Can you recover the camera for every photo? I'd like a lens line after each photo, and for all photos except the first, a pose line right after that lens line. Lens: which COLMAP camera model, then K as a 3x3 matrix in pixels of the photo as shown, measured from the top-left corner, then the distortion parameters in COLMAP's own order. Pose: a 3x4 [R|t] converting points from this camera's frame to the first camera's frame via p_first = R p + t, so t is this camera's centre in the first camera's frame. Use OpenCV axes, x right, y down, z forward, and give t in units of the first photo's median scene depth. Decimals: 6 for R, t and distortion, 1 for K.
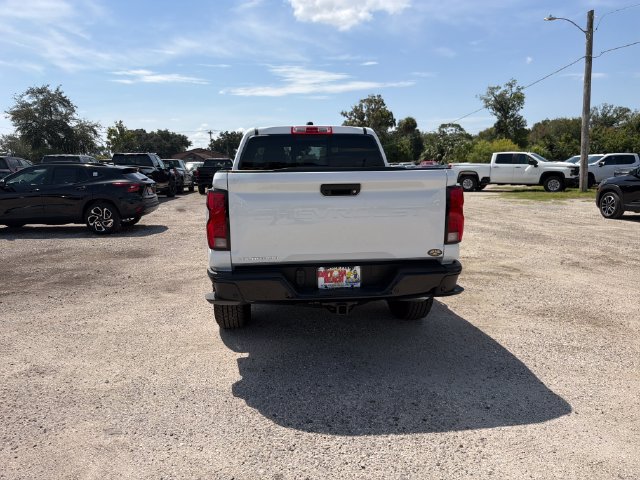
lens RADIAL K [[452.9, 0, 316.4], [0, 452.9, 244.3], [0, 0, 1]] dist [0.047296, -0.056018]
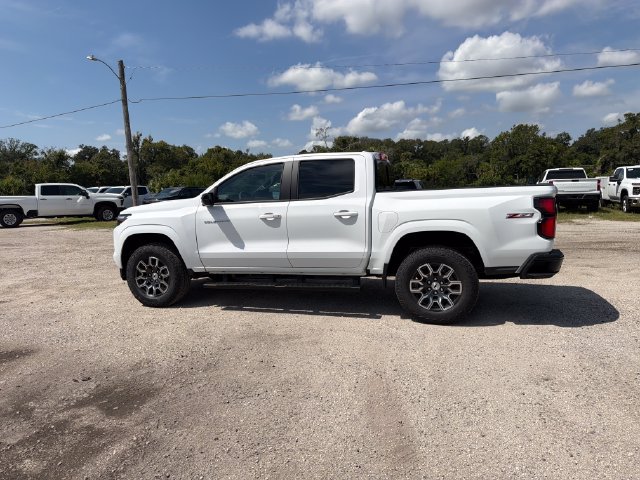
lens RADIAL K [[452.9, 0, 315.7], [0, 452.9, 238.8], [0, 0, 1]] dist [0.047296, -0.056018]
pose [[0.403787, -0.099610, 0.909414, -0.091446], [0.176362, 0.983884, 0.029461, -0.008090], [-0.897693, 0.148490, 0.414847, 0.052966]]
